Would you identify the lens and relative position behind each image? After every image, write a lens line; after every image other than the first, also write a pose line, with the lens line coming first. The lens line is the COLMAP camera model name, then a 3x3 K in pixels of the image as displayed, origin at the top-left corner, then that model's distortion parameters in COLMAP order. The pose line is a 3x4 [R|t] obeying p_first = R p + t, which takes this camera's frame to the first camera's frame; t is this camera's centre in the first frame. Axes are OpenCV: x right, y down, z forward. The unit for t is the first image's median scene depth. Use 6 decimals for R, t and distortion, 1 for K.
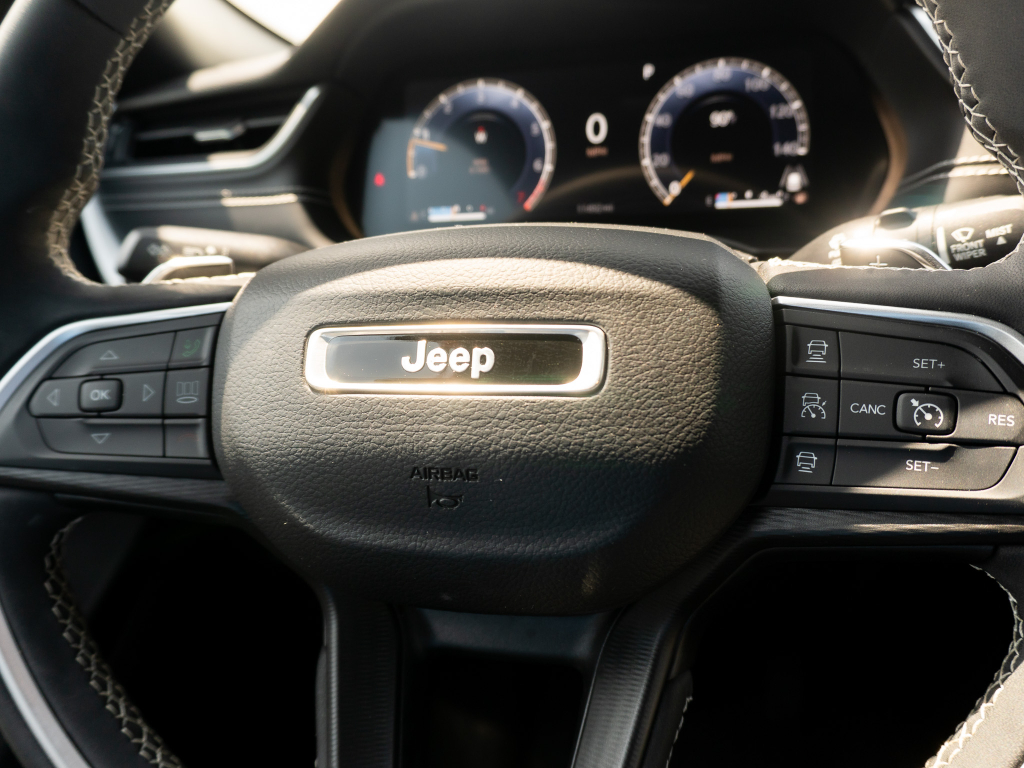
lens RADIAL K [[778.1, 0, 521.1], [0, 778.1, 384.0], [0, 0, 1]] dist [-0.036917, 0.019938]
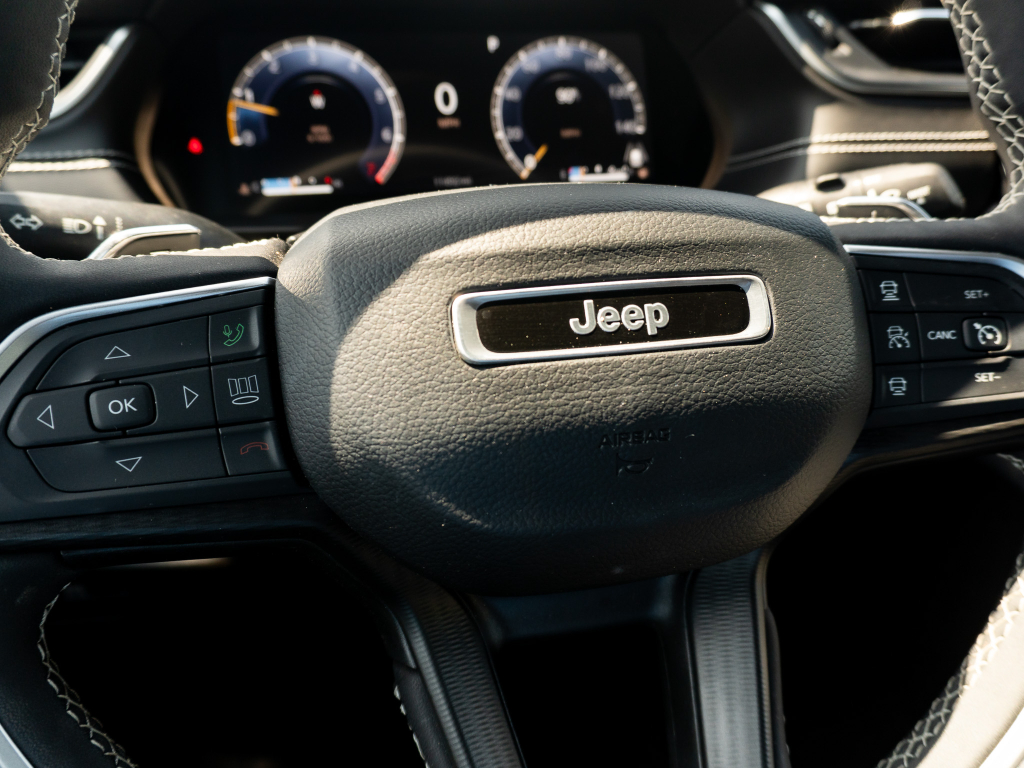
lens RADIAL K [[778.1, 0, 515.2], [0, 778.1, 387.3], [0, 0, 1]] dist [-0.036917, 0.019938]
pose [[0.893964, -0.101461, 0.436502, -0.531834], [0.095301, 0.994795, 0.036054, 0.005407], [-0.437888, 0.009368, 0.898981, 0.176815]]
